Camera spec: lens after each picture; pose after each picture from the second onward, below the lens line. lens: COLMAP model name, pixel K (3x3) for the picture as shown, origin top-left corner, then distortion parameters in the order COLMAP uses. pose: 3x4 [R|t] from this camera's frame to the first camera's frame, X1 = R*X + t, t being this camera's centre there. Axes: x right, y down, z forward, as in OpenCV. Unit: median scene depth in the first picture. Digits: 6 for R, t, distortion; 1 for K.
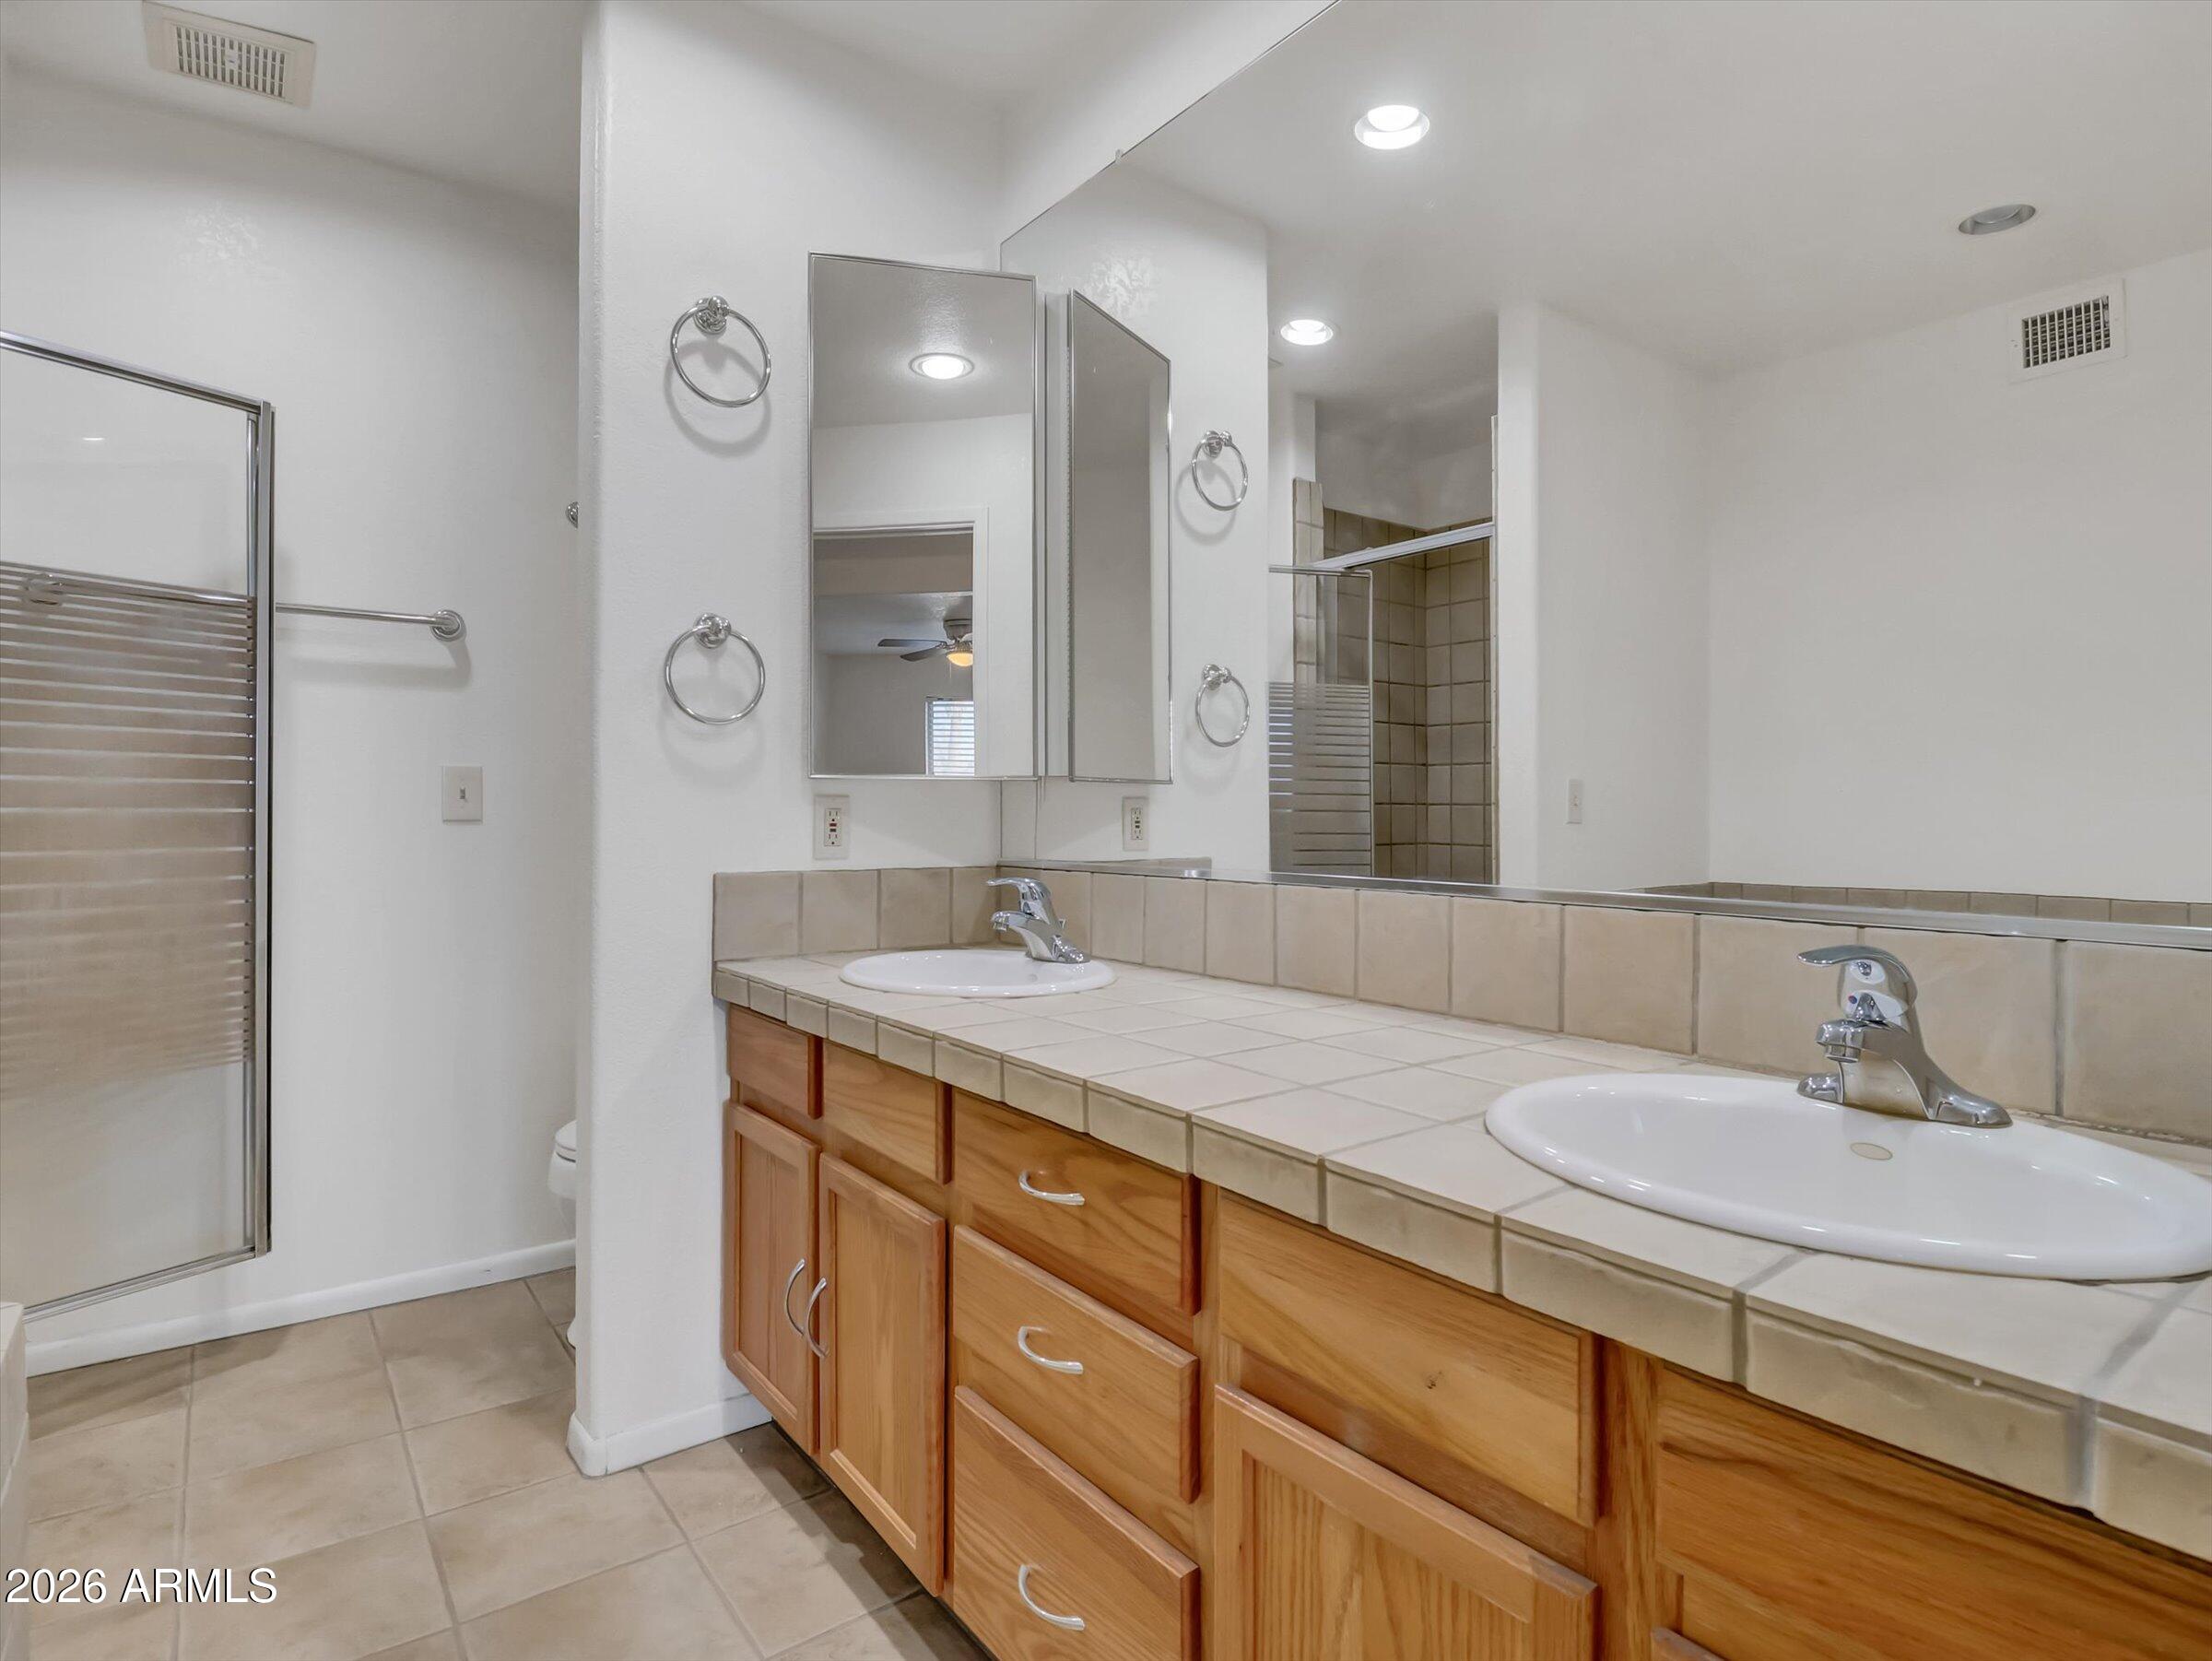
lens RADIAL K [[1168.2, 0, 1103.4], [0, 1168.2, 810.2], [0, 0, 1]] dist [-0.006094, -0.000895]
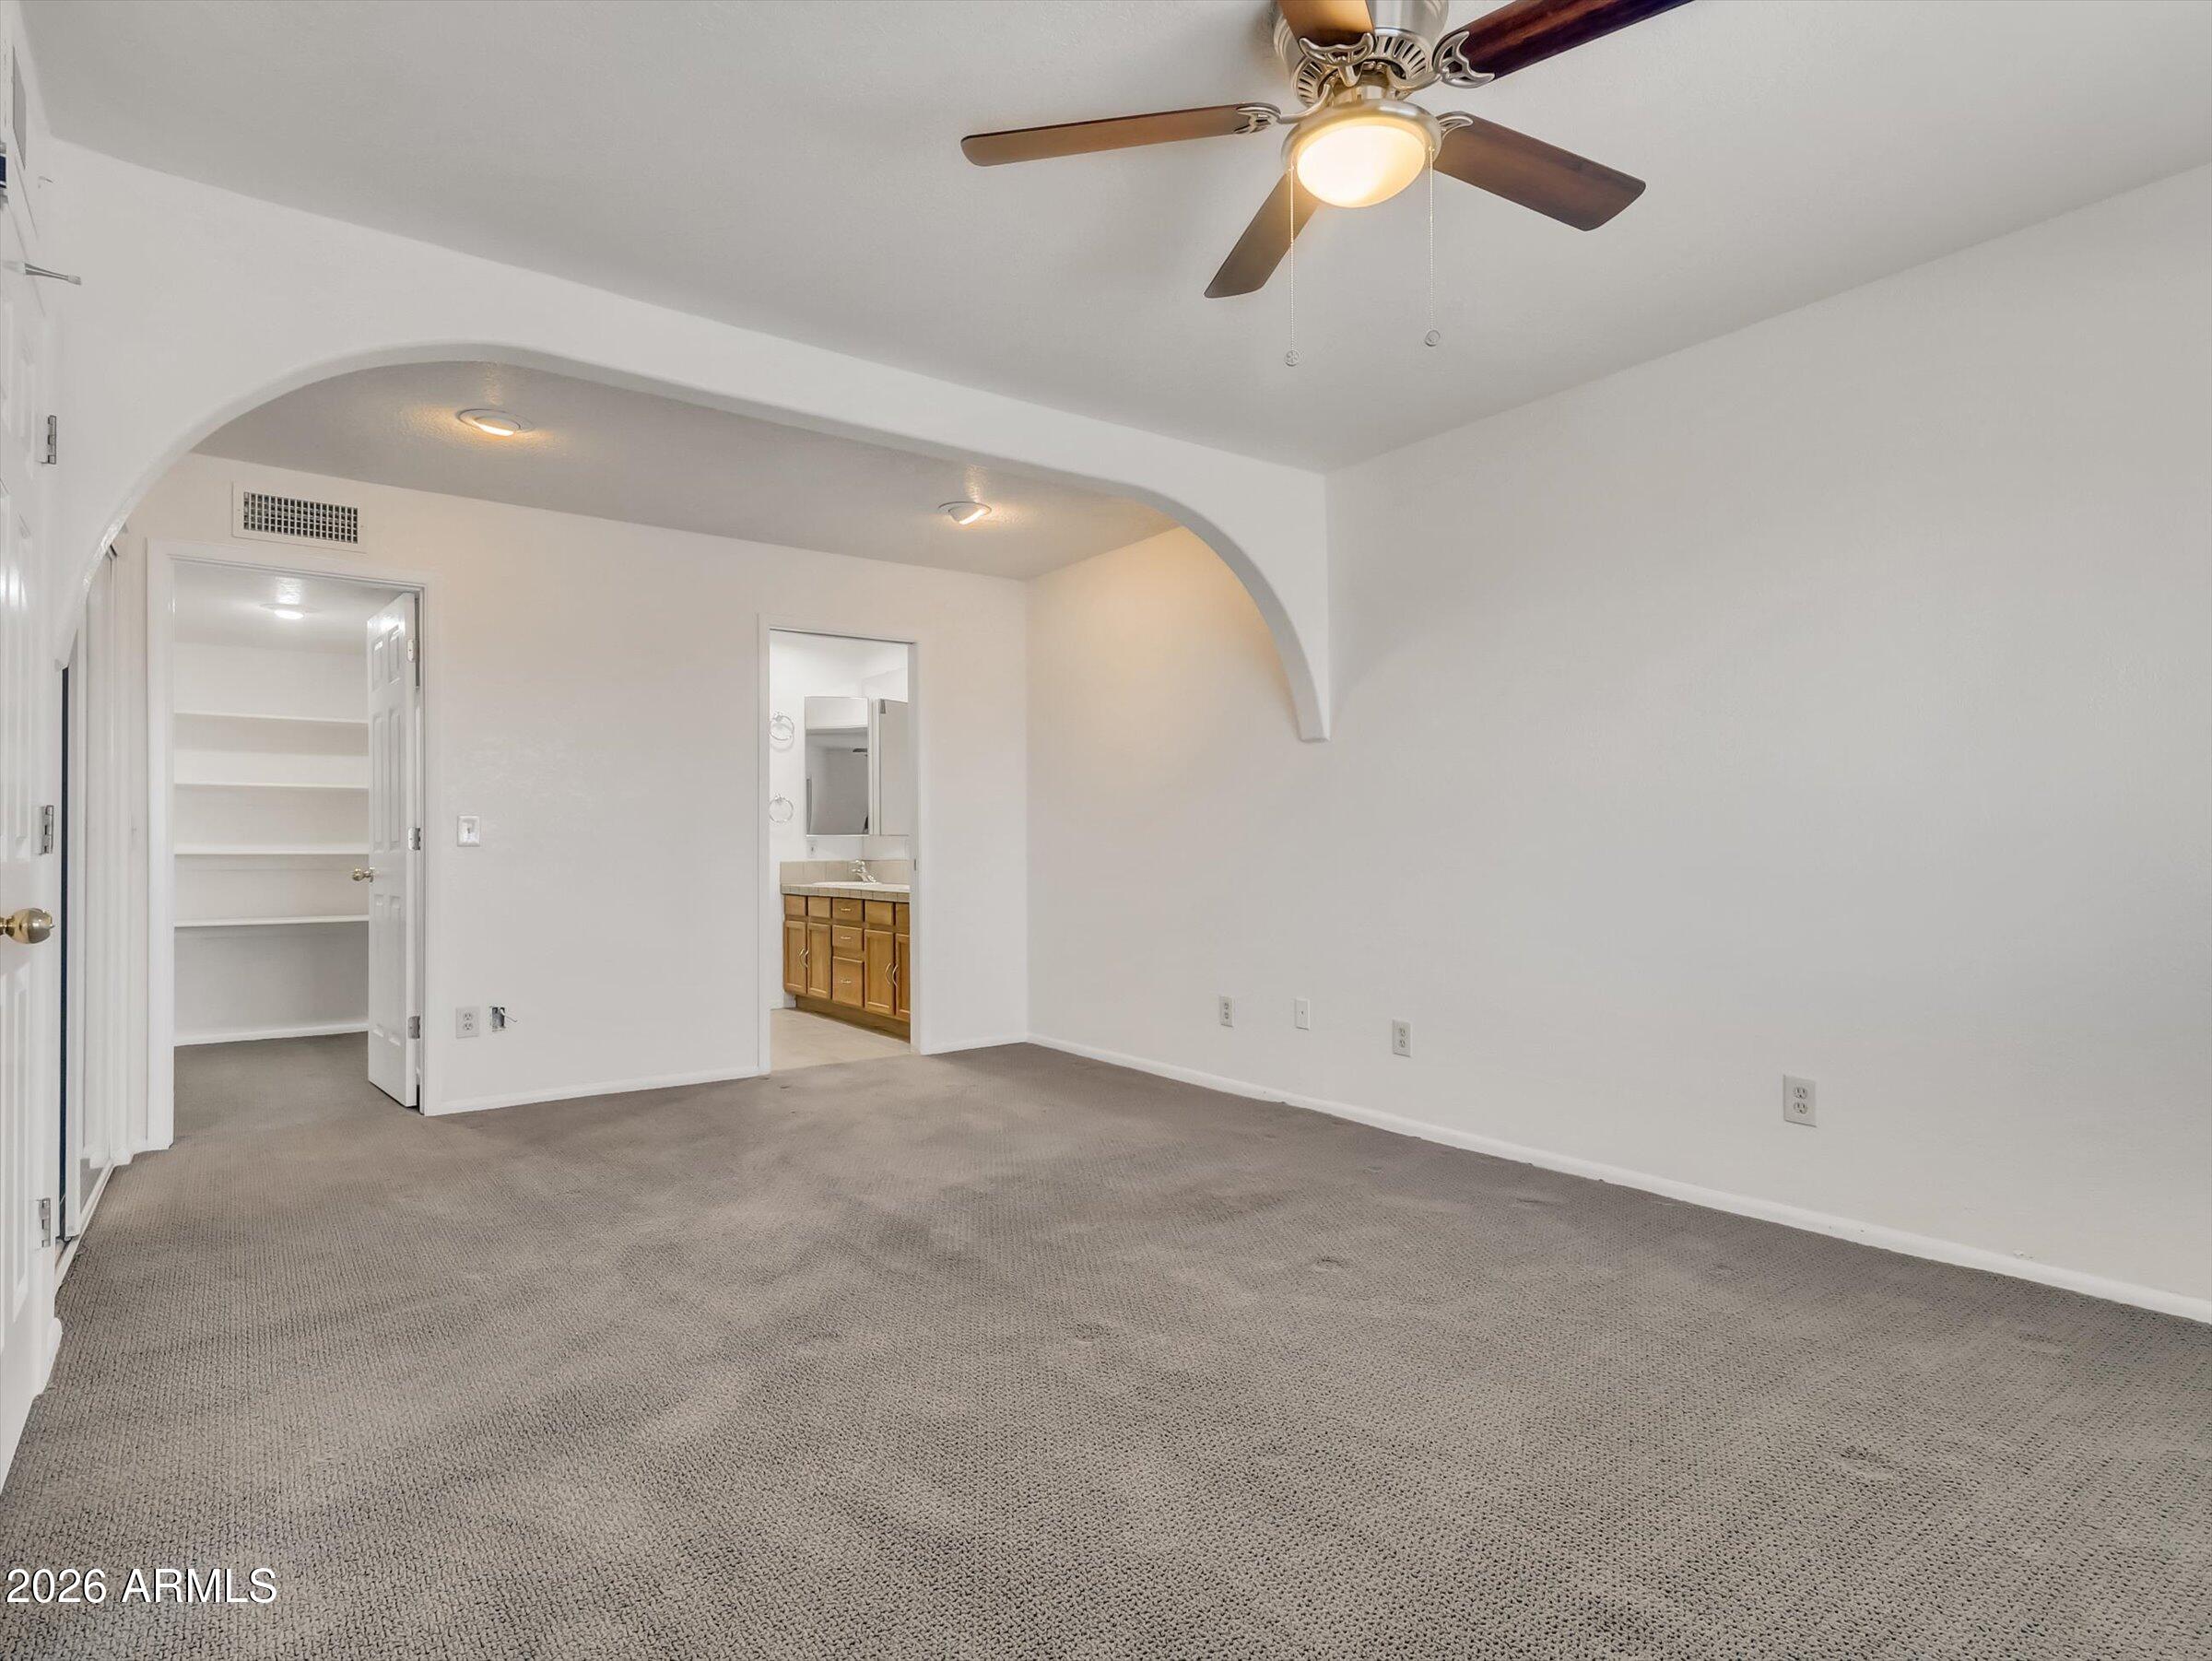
lens RADIAL K [[1168.2, 0, 1103.7], [0, 1168.2, 842.0], [0, 0, 1]] dist [-0.006094, -0.000895]
pose [[0.999898, -0.012107, -0.007596, 0.772377], [0.012037, 0.999884, -0.009294, 0.041801], [0.007708, 0.009202, 0.999928, -2.875464]]
